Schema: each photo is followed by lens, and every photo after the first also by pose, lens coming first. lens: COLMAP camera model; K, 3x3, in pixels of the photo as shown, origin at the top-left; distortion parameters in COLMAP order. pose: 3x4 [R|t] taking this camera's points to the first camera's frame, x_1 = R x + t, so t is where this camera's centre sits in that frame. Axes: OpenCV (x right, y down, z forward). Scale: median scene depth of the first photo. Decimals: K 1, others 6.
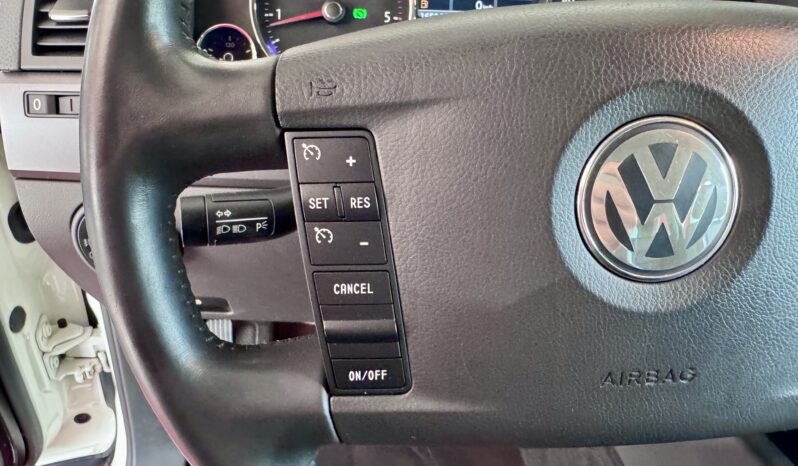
lens RADIAL K [[567.5, 0, 360.9], [0, 567.5, 232.8], [0, 0, 1]] dist [0.004423, 0.001337]
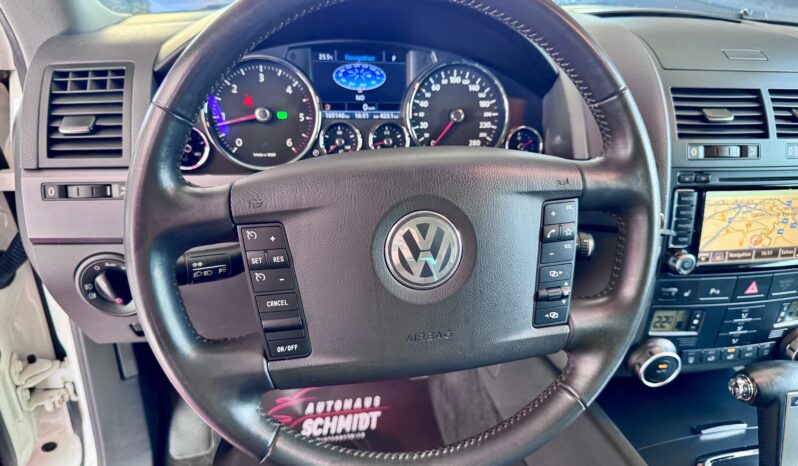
lens RADIAL K [[576.3, 0, 399.0], [0, 576.3, 233.0], [0, 0, 1]] dist [0.078717, -0.144264]
pose [[0.986844, -0.050431, 0.153612, 0.100058], [0.055643, 0.998005, -0.029820, -0.056574], [-0.151802, 0.037976, 0.987681, -0.974694]]
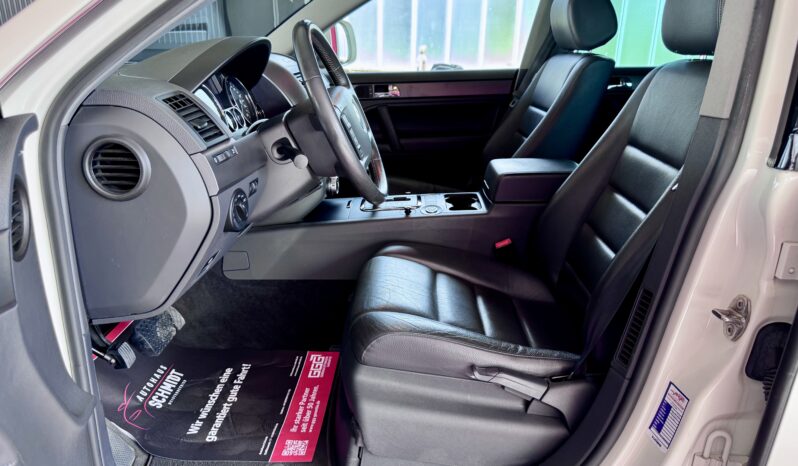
lens RADIAL K [[576.3, 0, 399.0], [0, 576.3, 233.0], [0, 0, 1]] dist [0.078717, -0.144264]
pose [[0.052550, -0.336909, 0.940069, -5.273978], [0.501876, 0.822759, 0.266812, -0.418646], [-0.863342, 0.457777, 0.212323, -0.124670]]
